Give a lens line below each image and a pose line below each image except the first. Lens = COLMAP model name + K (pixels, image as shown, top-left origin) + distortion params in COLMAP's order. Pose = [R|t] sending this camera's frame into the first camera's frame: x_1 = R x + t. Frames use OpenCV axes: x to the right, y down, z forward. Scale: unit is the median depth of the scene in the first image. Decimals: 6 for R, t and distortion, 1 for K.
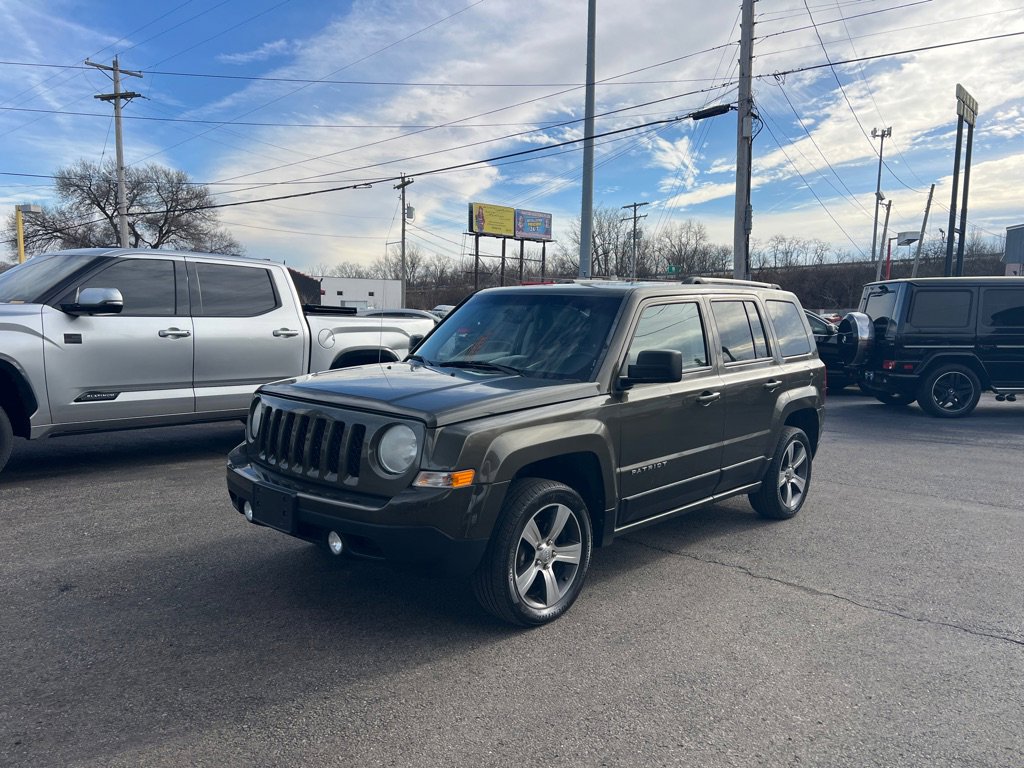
lens RADIAL K [[769.0, 0, 500.1], [0, 769.0, 390.3], [0, 0, 1]] dist [0.045797, -0.054051]
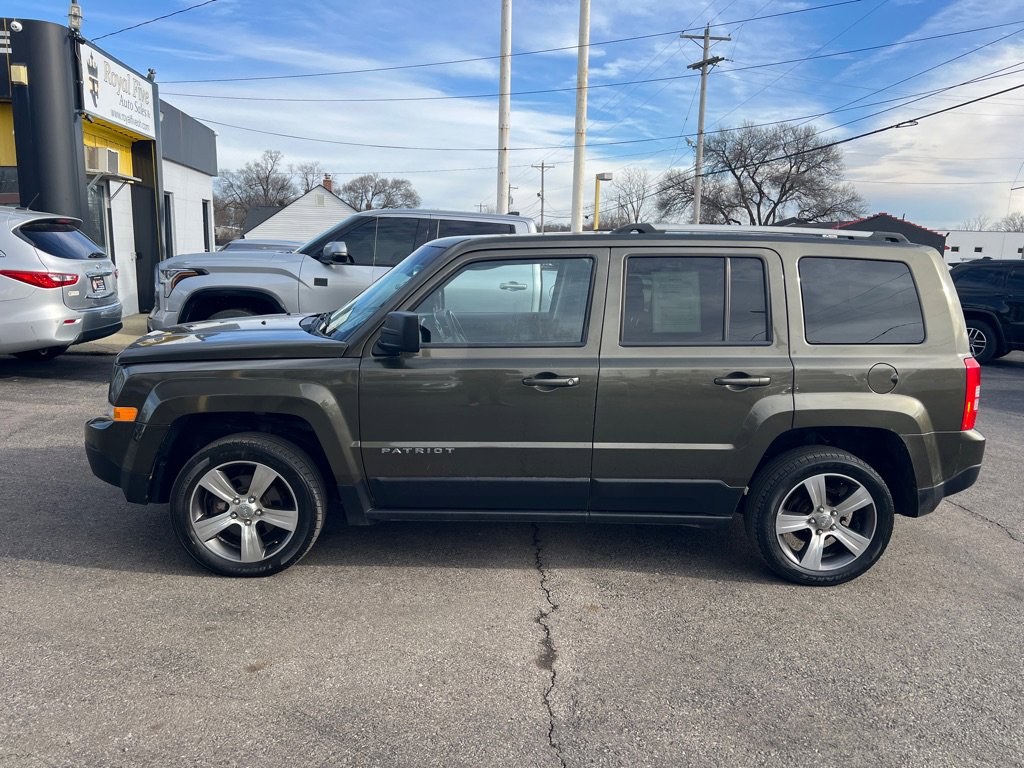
lens RADIAL K [[769.0, 0, 518.0], [0, 769.0, 380.7], [0, 0, 1]] dist [0.045797, -0.054051]
pose [[0.723720, 0.124396, -0.678790, 0.496046], [-0.095874, 0.992205, 0.079612, -0.033049], [0.683402, 0.007461, 0.730005, 0.263284]]
